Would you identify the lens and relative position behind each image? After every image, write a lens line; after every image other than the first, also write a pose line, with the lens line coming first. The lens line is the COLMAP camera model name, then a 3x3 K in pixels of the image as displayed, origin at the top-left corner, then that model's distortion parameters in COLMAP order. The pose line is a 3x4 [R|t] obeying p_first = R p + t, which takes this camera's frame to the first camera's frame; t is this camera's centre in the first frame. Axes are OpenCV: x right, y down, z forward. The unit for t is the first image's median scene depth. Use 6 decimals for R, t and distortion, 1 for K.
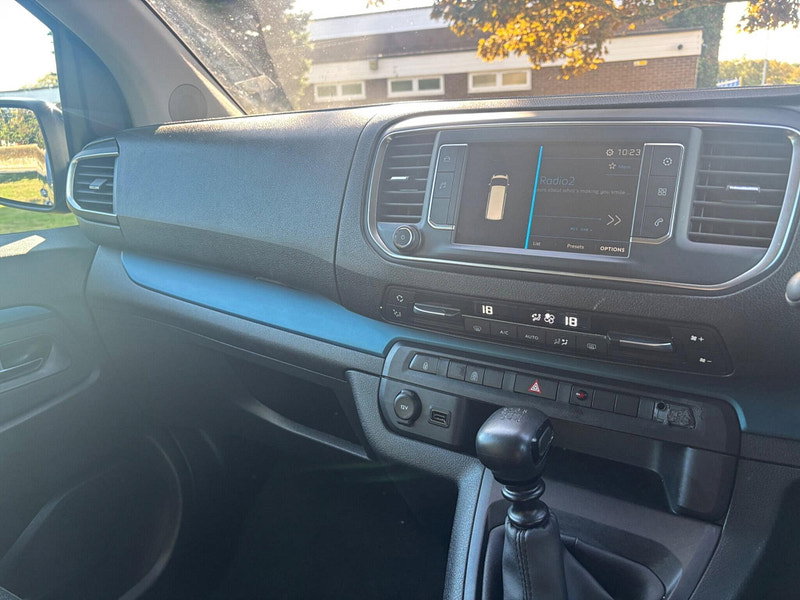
lens RADIAL K [[607.7, 0, 400.2], [0, 607.7, 295.1], [0, 0, 1]] dist [0.067389, -0.073952]
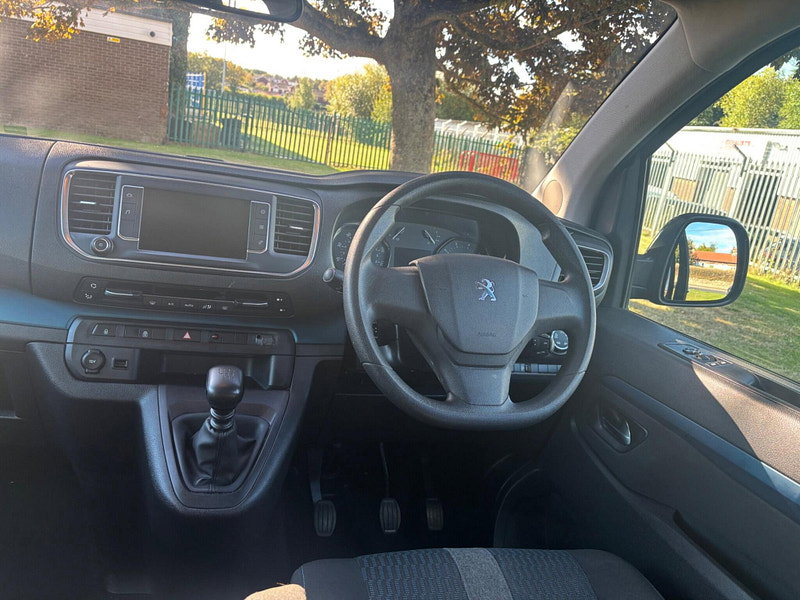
lens RADIAL K [[607.7, 0, 400.2], [0, 607.7, 295.1], [0, 0, 1]] dist [0.067389, -0.073952]
pose [[0.694247, -0.048602, 0.718094, -0.533987], [0.024601, 0.998737, 0.043812, -0.017948], [-0.719316, -0.012750, 0.694566, -0.539380]]
